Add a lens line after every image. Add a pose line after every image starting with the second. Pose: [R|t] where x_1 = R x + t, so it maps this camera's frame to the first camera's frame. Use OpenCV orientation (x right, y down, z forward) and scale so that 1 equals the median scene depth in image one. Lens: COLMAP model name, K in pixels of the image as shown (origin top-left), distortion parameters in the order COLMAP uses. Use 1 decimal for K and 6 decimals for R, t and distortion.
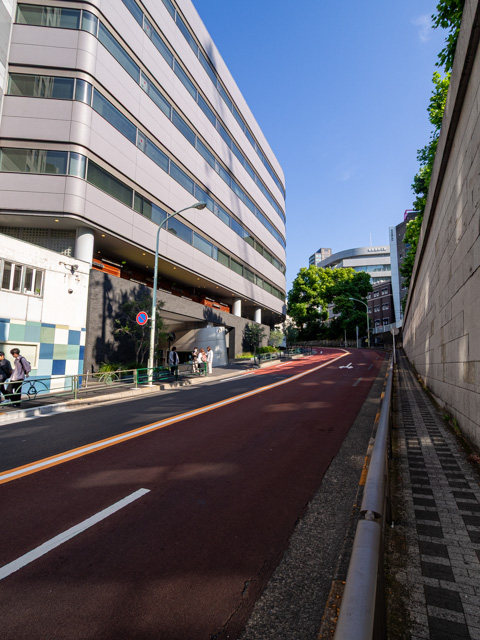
lens RADIAL K [[342.0, 0, 240.0], [0, 342.0, 320.0], [0, 0, 1]] dist [0.000603, -0.006557]
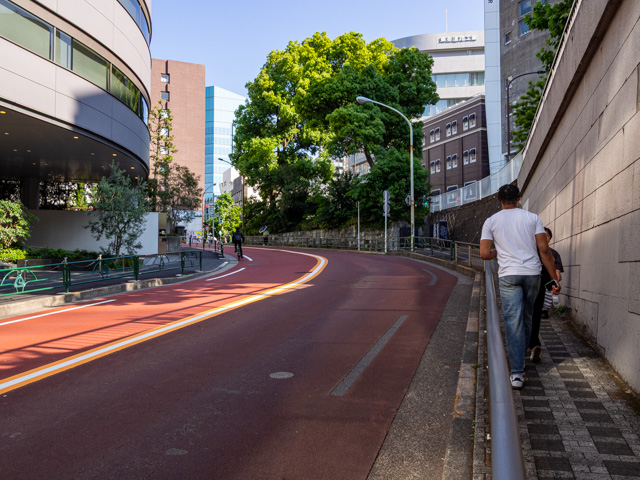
lens RADIAL K [[576.7, 0, 320.0], [0, 576.7, 240.0], [0, 0, 1]] dist [0.072866, 0.000825]
pose [[0.989650, -0.004789, 0.143421, 0.147711], [-0.004975, 0.997697, 0.067647, 0.022835], [-0.143415, -0.067660, 0.987347, 0.330357]]
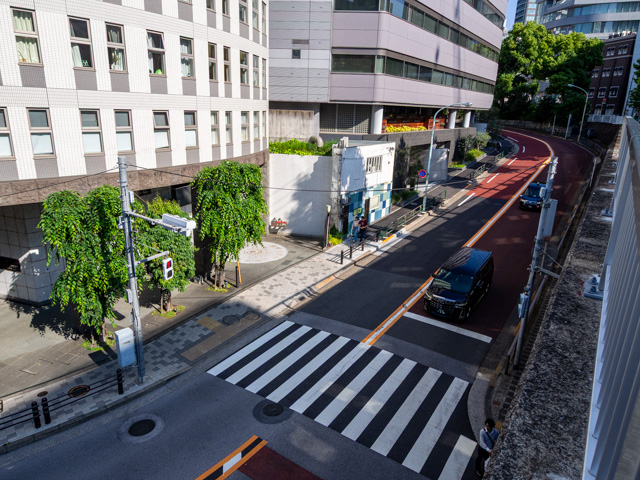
lens RADIAL K [[424.2, 0, 320.0], [0, 424.2, 240.0], [0, 0, 1]] dist [0.051875, -0.039955]
pose [[0.984227, 0.070417, -0.162290, -0.077773], [0.001127, 0.914853, 0.403785, -0.104136], [0.176905, -0.397600, 0.900344, -0.209749]]
